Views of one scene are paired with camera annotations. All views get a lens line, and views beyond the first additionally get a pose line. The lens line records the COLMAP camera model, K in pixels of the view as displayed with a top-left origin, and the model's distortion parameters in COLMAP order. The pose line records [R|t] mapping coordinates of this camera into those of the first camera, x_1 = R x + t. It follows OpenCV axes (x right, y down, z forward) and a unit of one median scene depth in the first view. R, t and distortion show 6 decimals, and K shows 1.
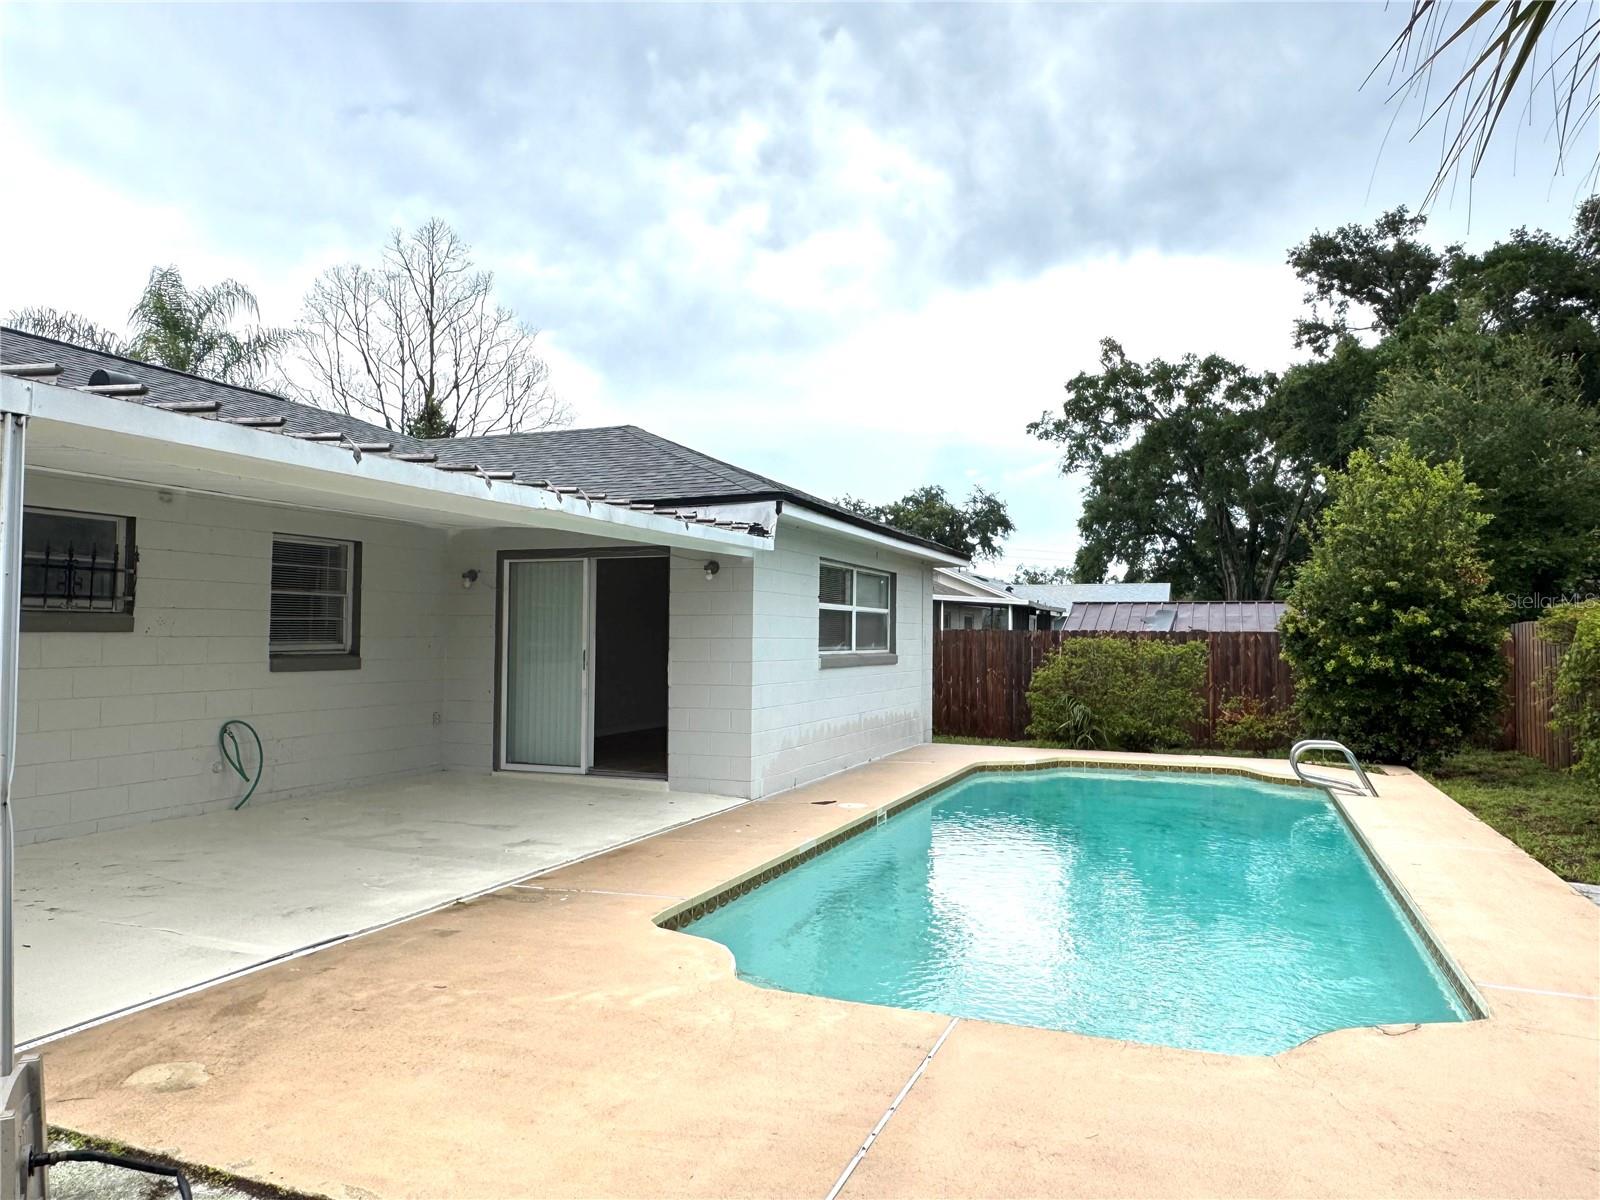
lens RADIAL K [[1086.4, 0, 798.6], [0, 1086.4, 599.7], [0, 0, 1]] dist [-0.004487, 0.001620]
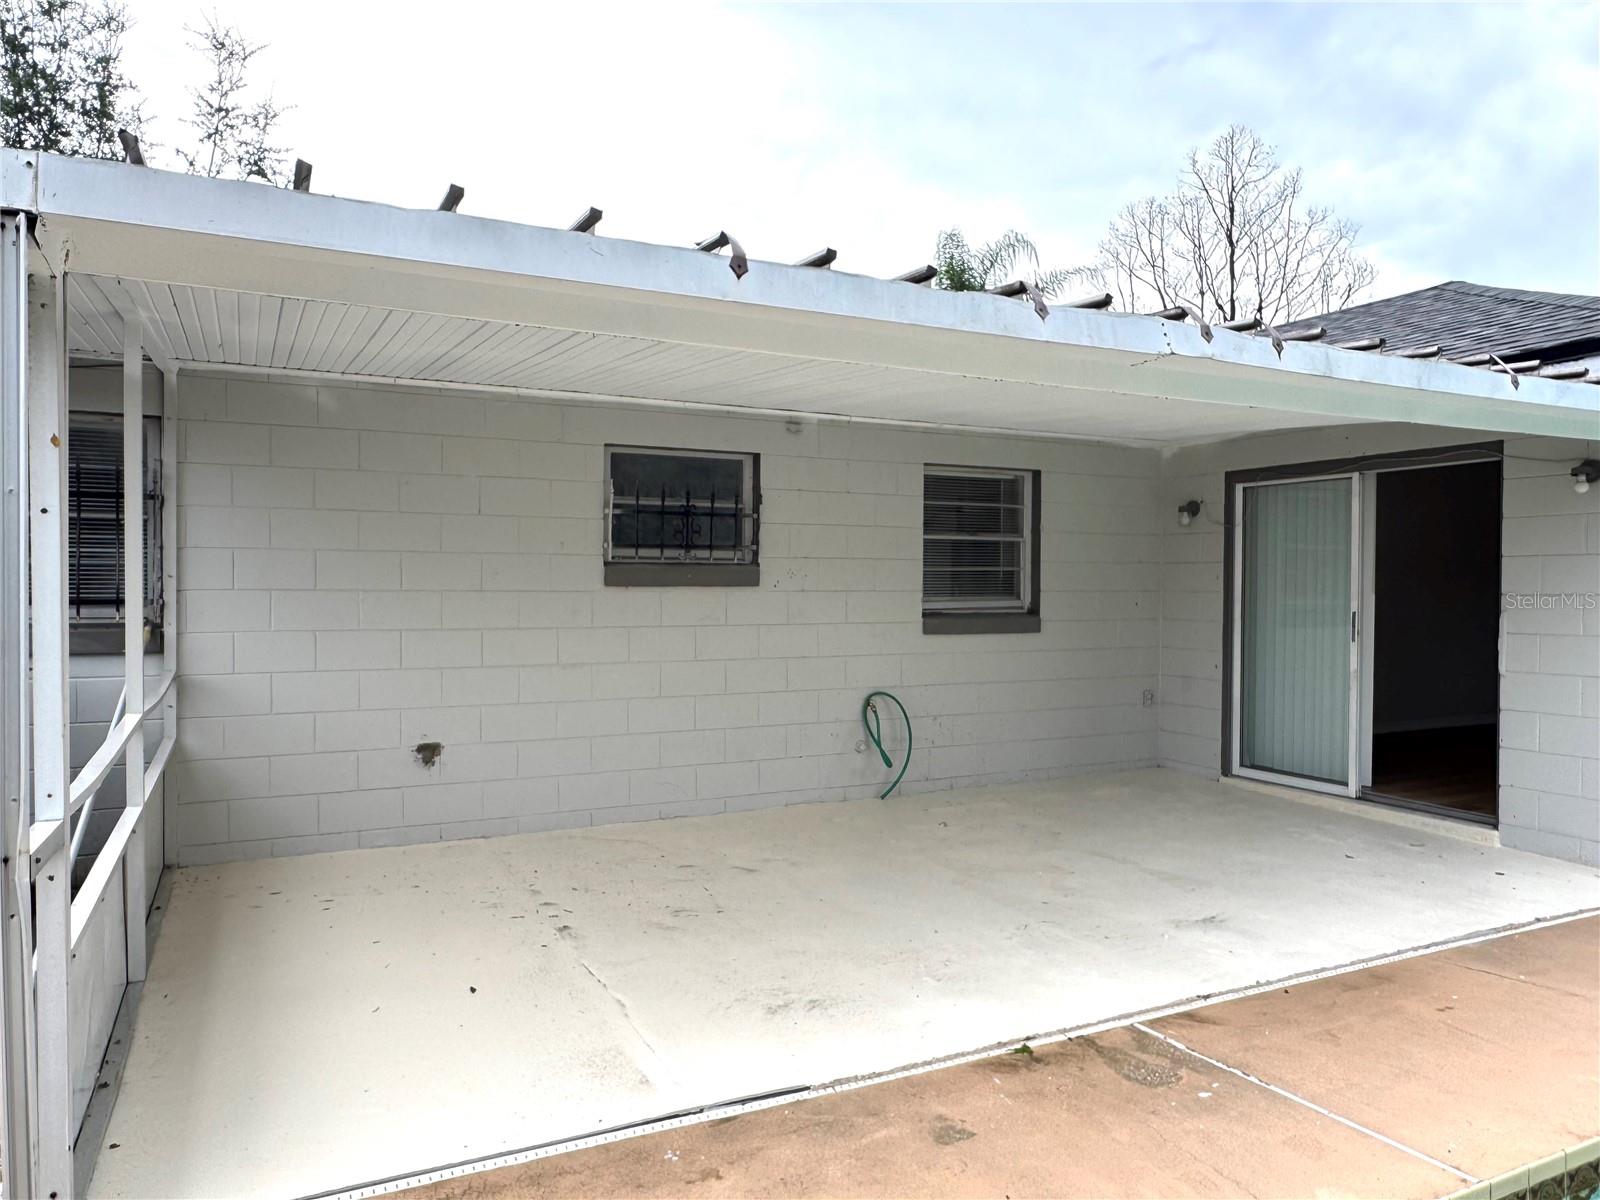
lens RADIAL K [[1086.4, 0, 798.6], [0, 1086.4, 599.7], [0, 0, 1]] dist [-0.004487, 0.001620]
pose [[0.746063, 0.007248, -0.665836, -0.009004], [0.022115, 0.999119, 0.035655, 0.007795], [0.665508, -0.041326, 0.745246, 0.281561]]
